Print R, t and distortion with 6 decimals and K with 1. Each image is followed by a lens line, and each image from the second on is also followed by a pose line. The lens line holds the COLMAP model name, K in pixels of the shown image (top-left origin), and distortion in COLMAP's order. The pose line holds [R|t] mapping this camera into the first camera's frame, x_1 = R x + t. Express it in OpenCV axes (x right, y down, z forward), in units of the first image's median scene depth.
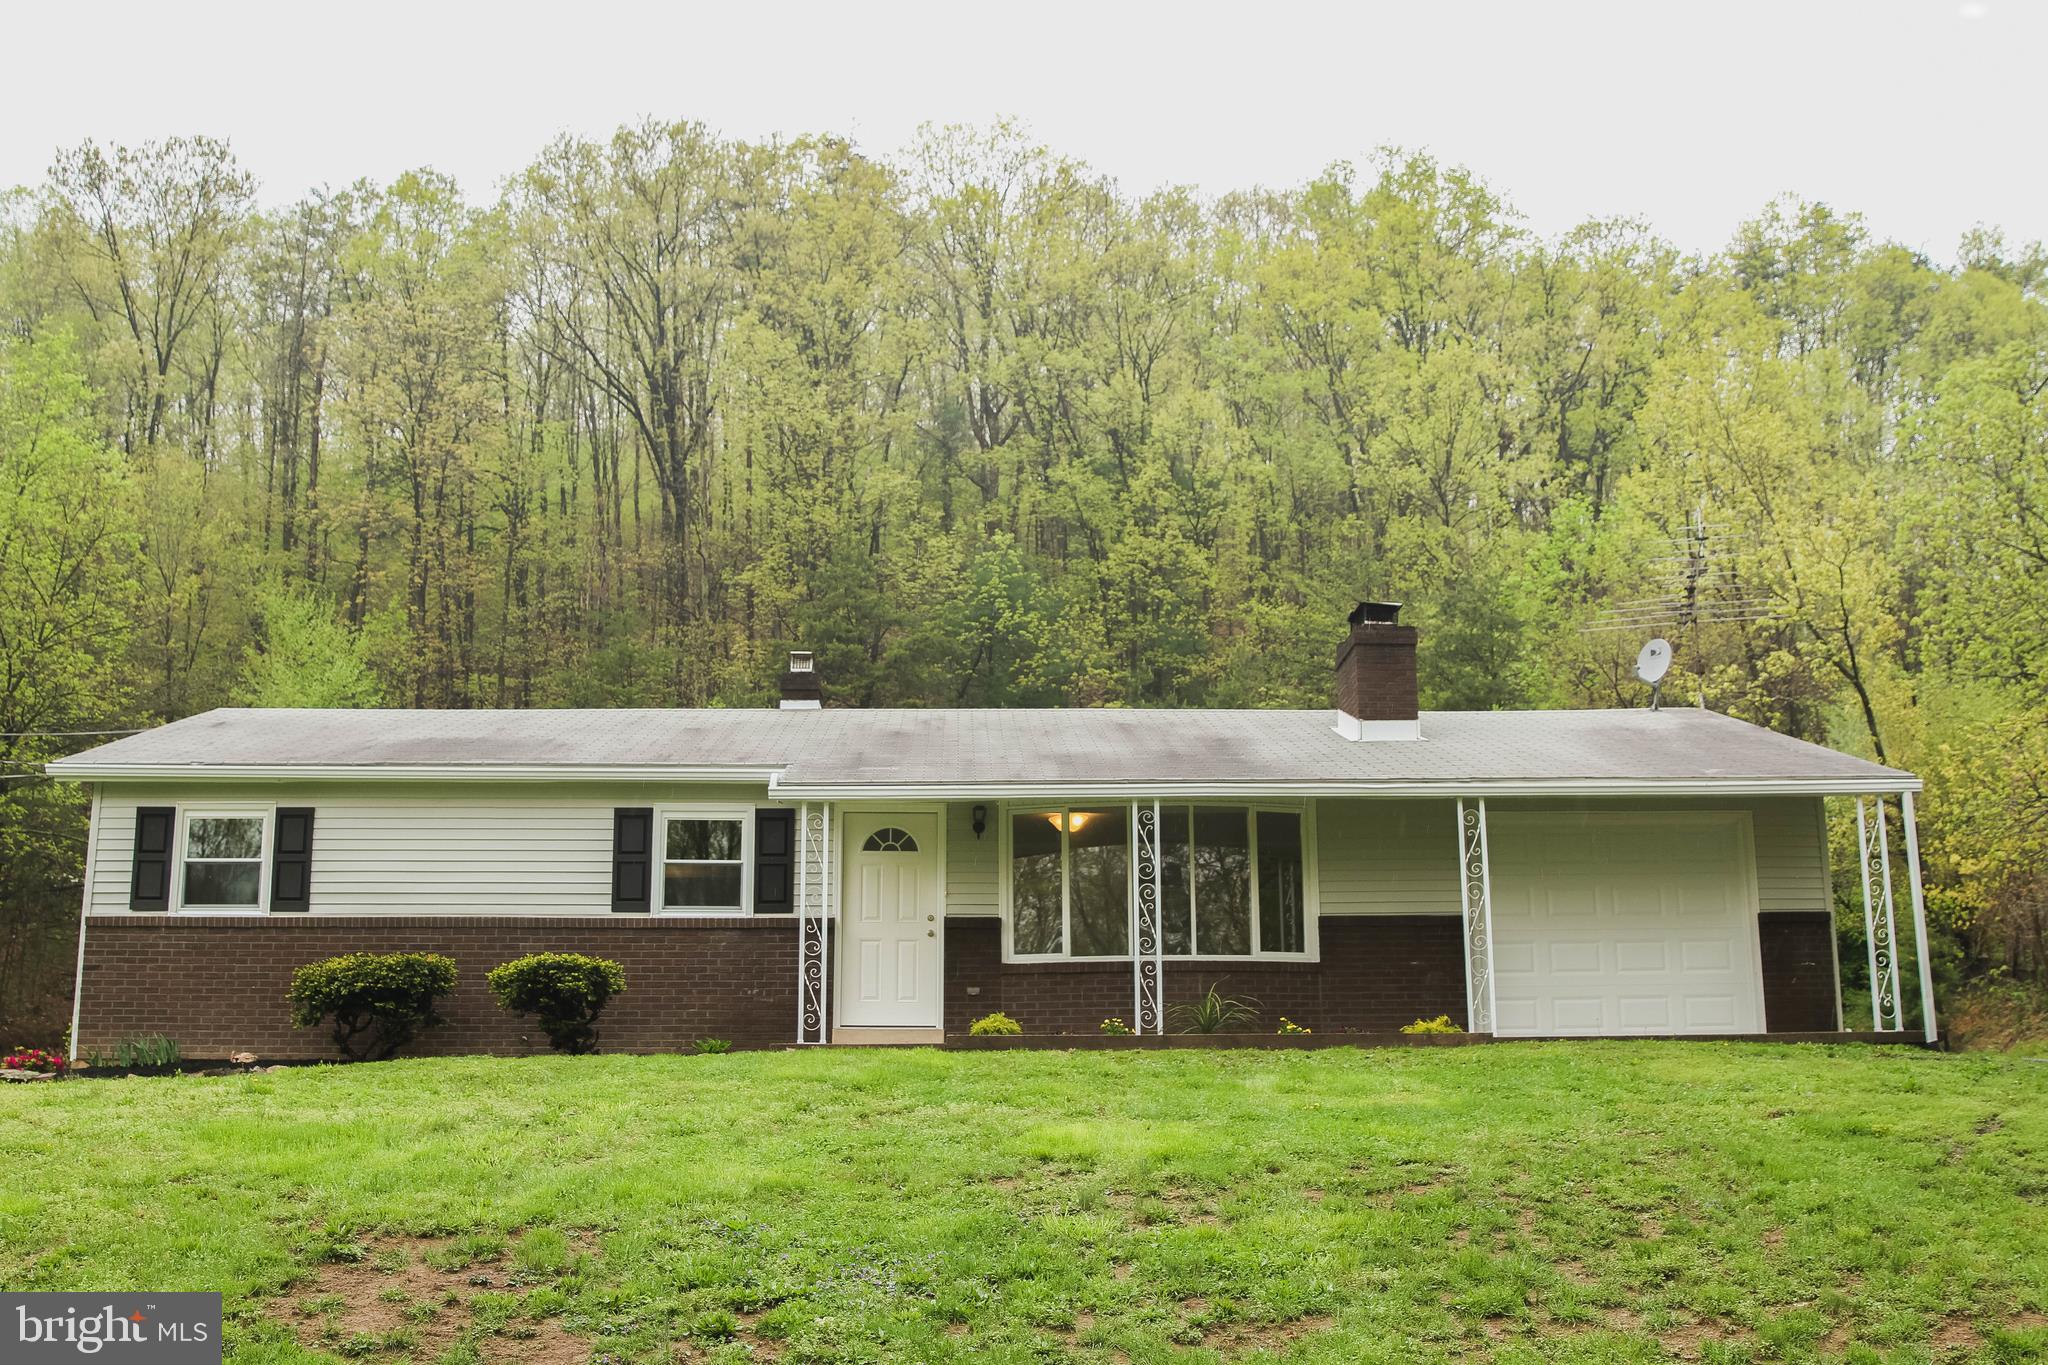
lens RADIAL K [[2287.3, 0, 1024.0], [0, 2287.3, 682.5], [0, 0, 1]] dist [-0.109227, 0.143099]
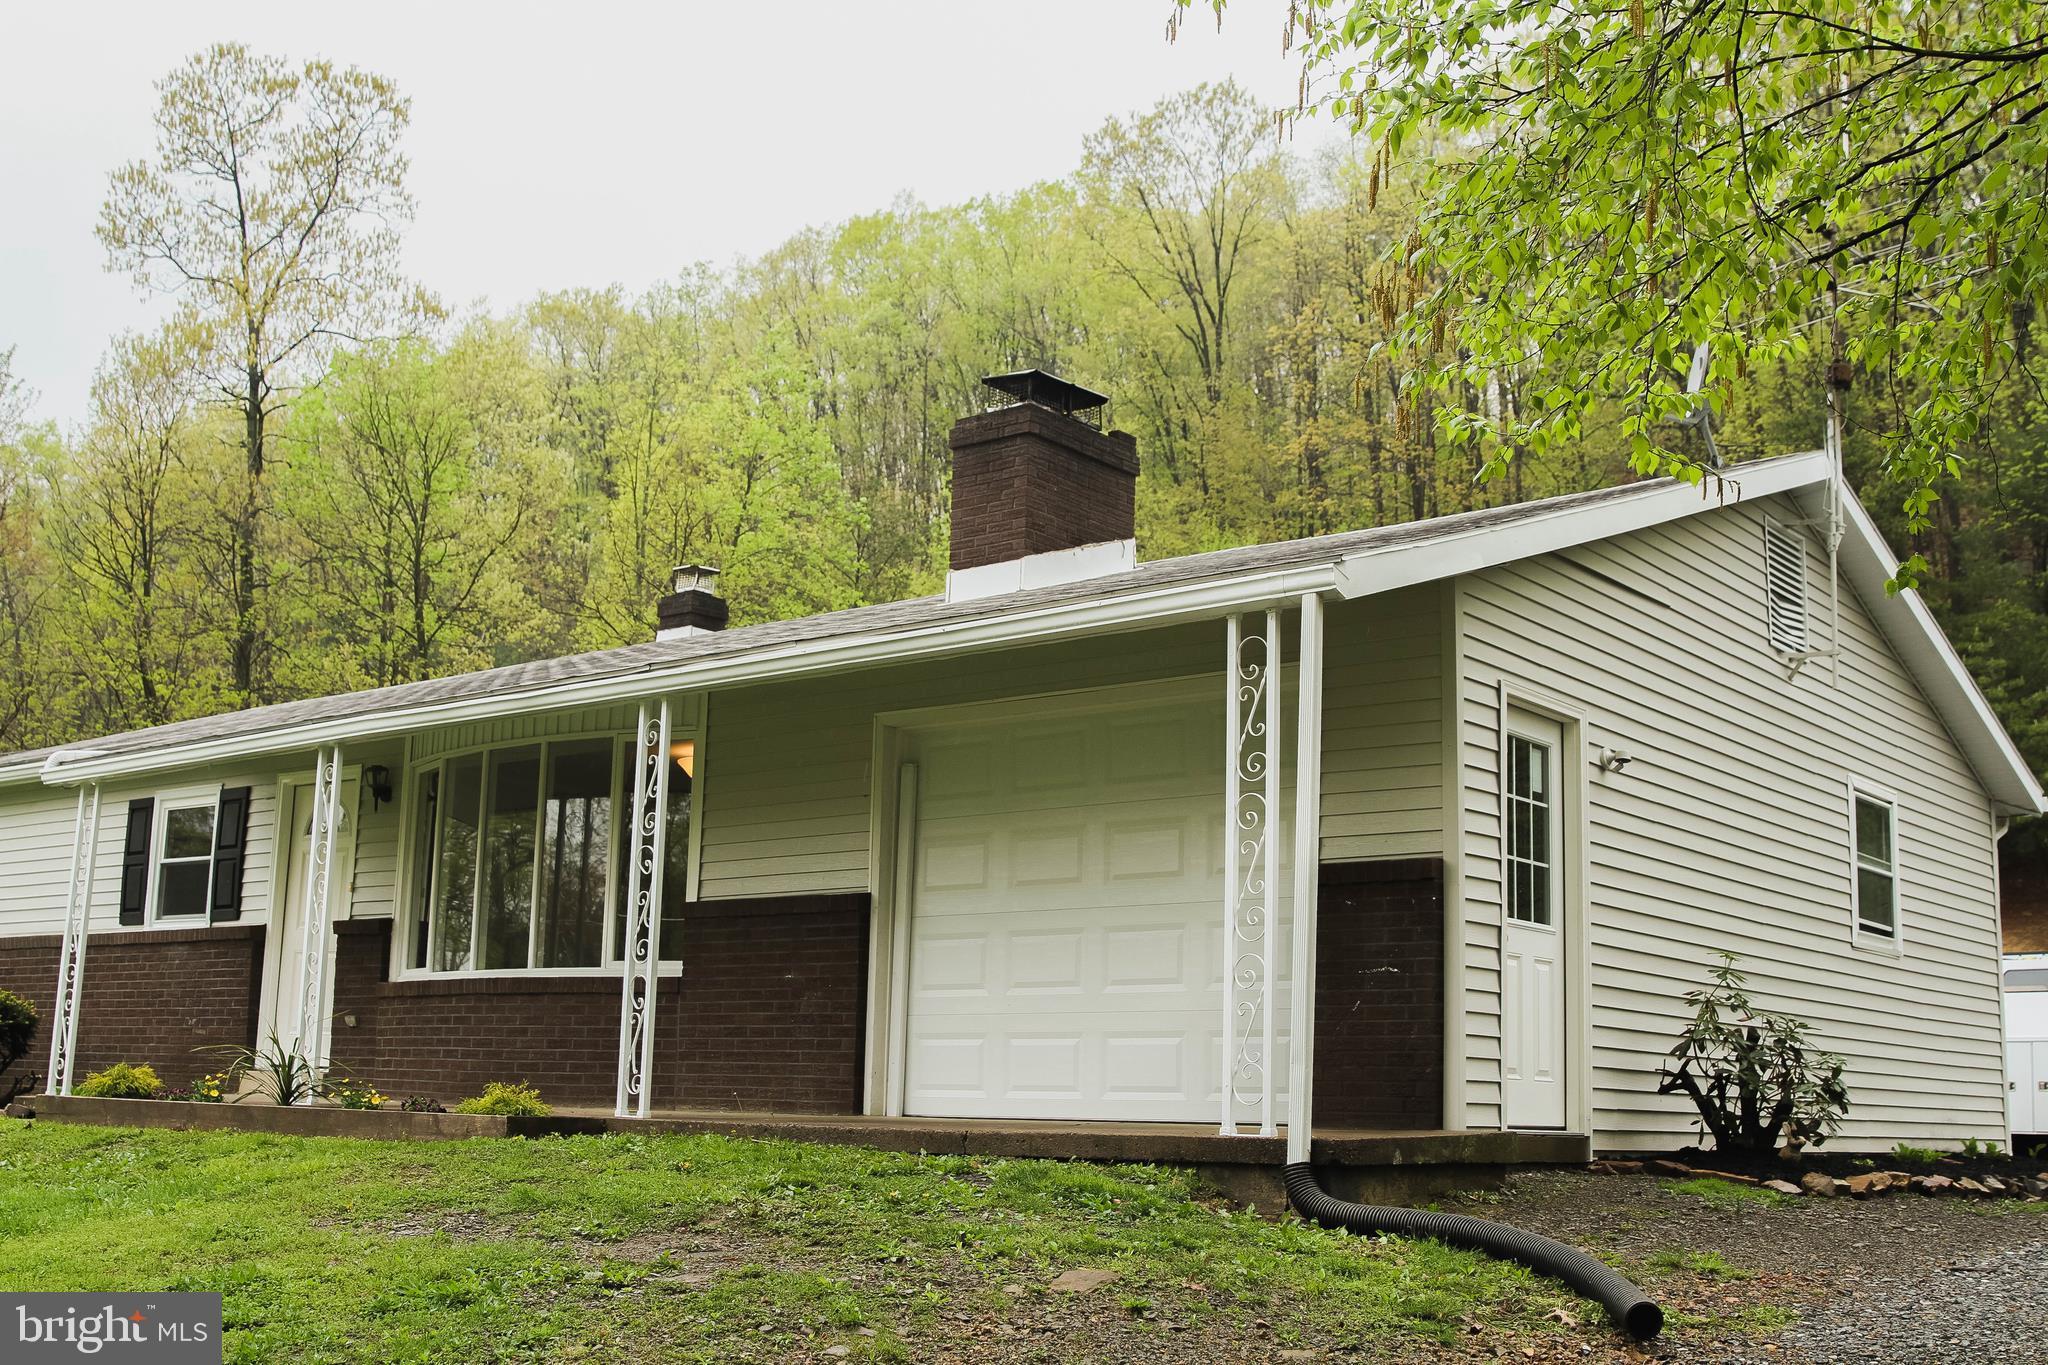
lens RADIAL K [[2287.3, 0, 1024.0], [0, 2287.3, 682.5], [0, 0, 1]] dist [-0.109227, 0.143099]
pose [[0.753526, -0.098184, -0.650045, 0.611498], [0.118020, 0.992924, -0.013167, 0.062110], [0.646739, -0.066797, 0.759781, 0.591410]]
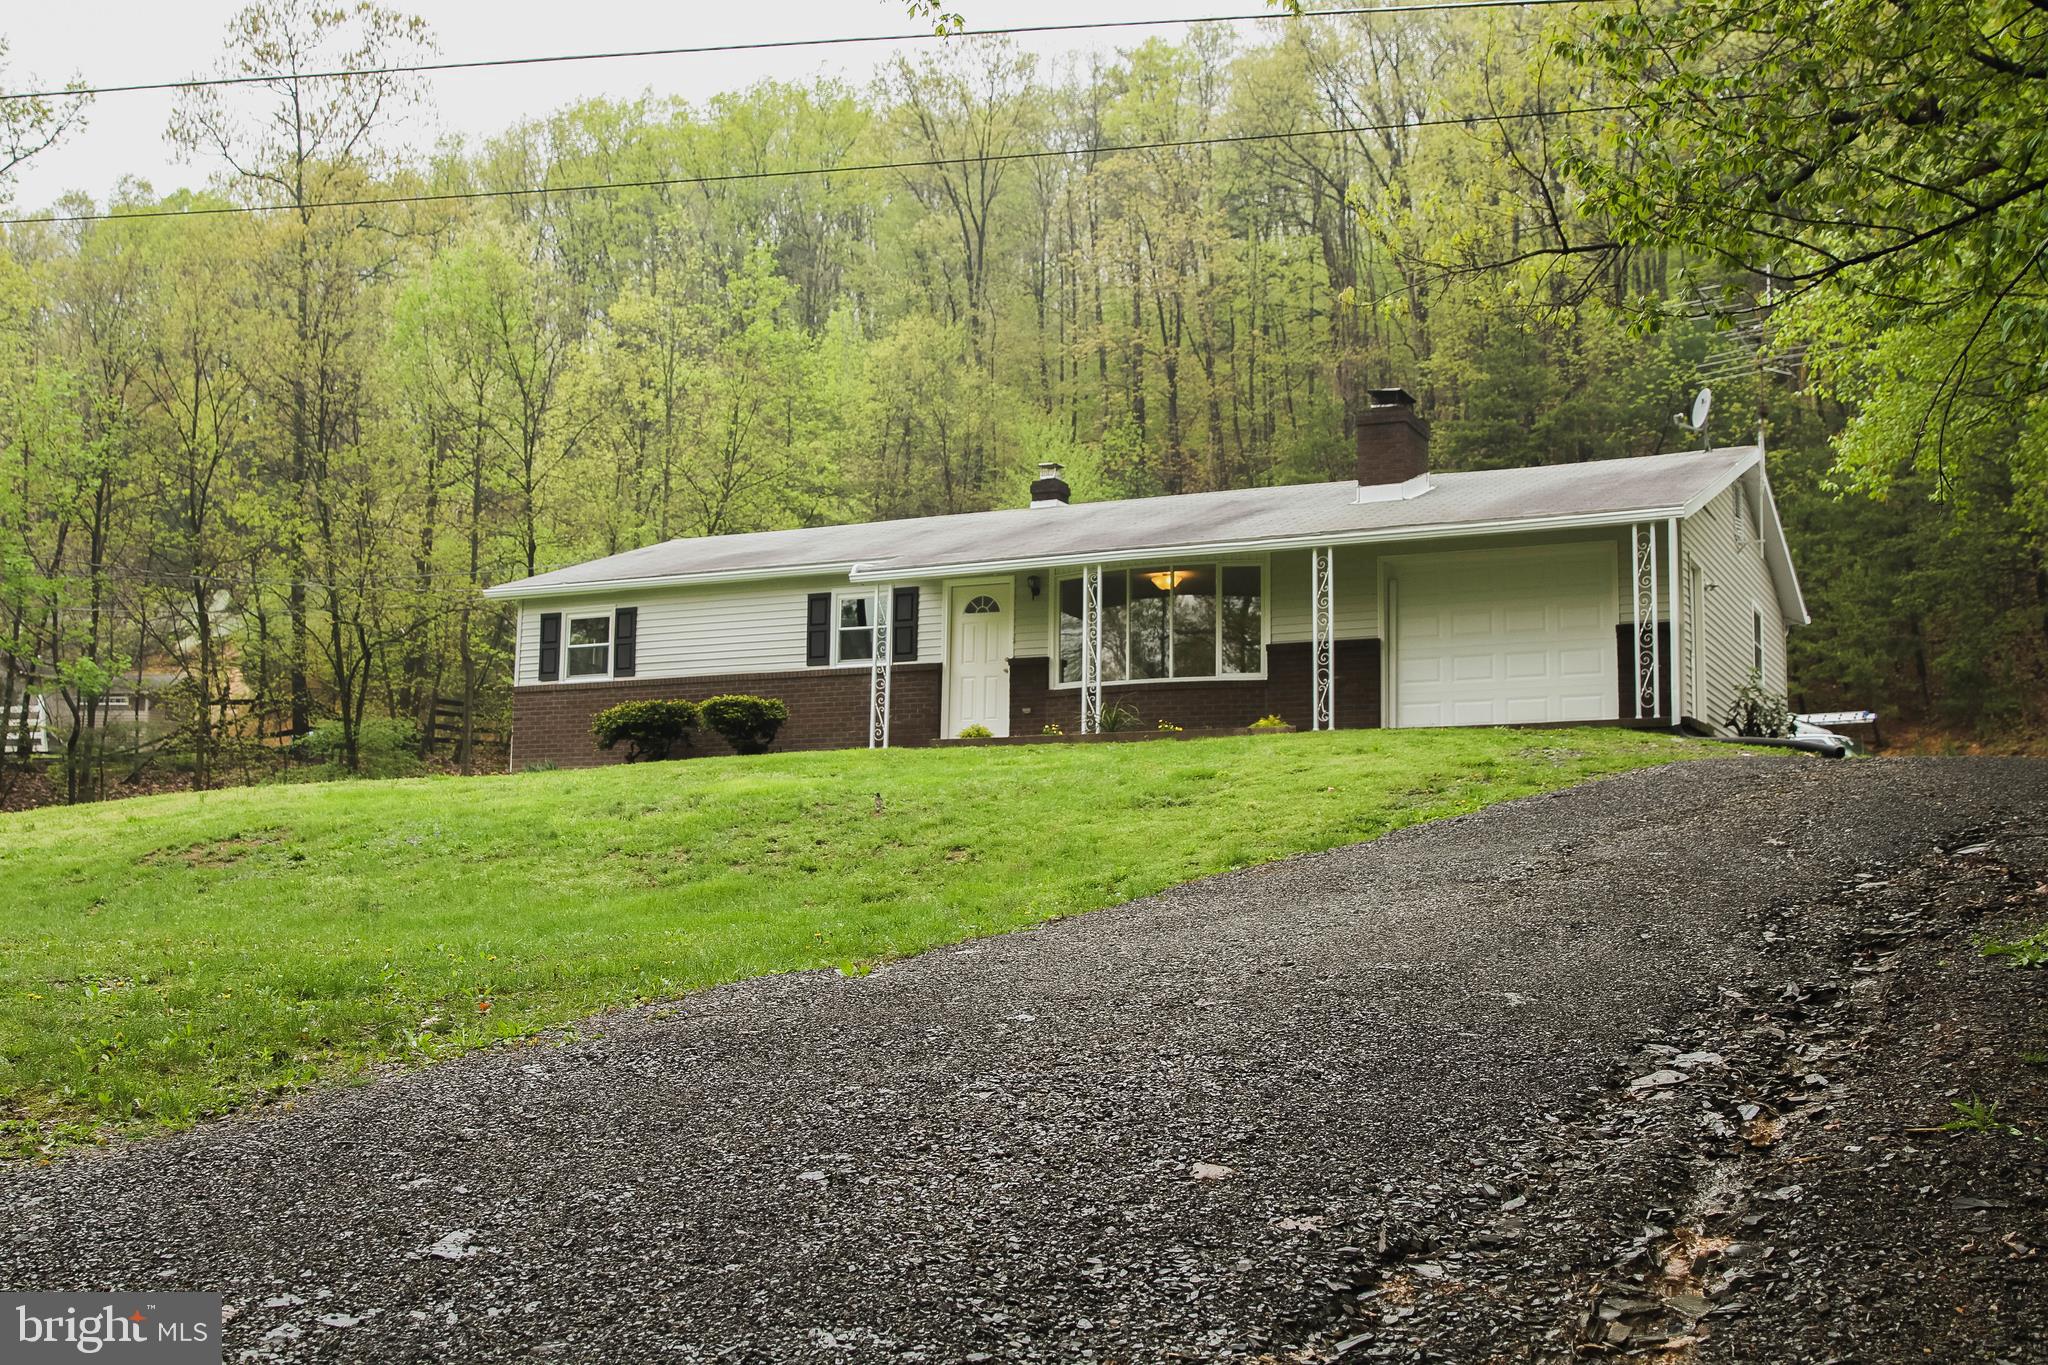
lens RADIAL K [[2287.3, 0, 1024.0], [0, 2287.3, 682.5], [0, 0, 1]] dist [-0.109227, 0.143099]
pose [[0.882473, -0.042658, -0.468425, 0.618087], [0.089609, 0.992887, 0.078398, 0.009554], [0.461748, -0.111159, 0.880018, -0.214283]]
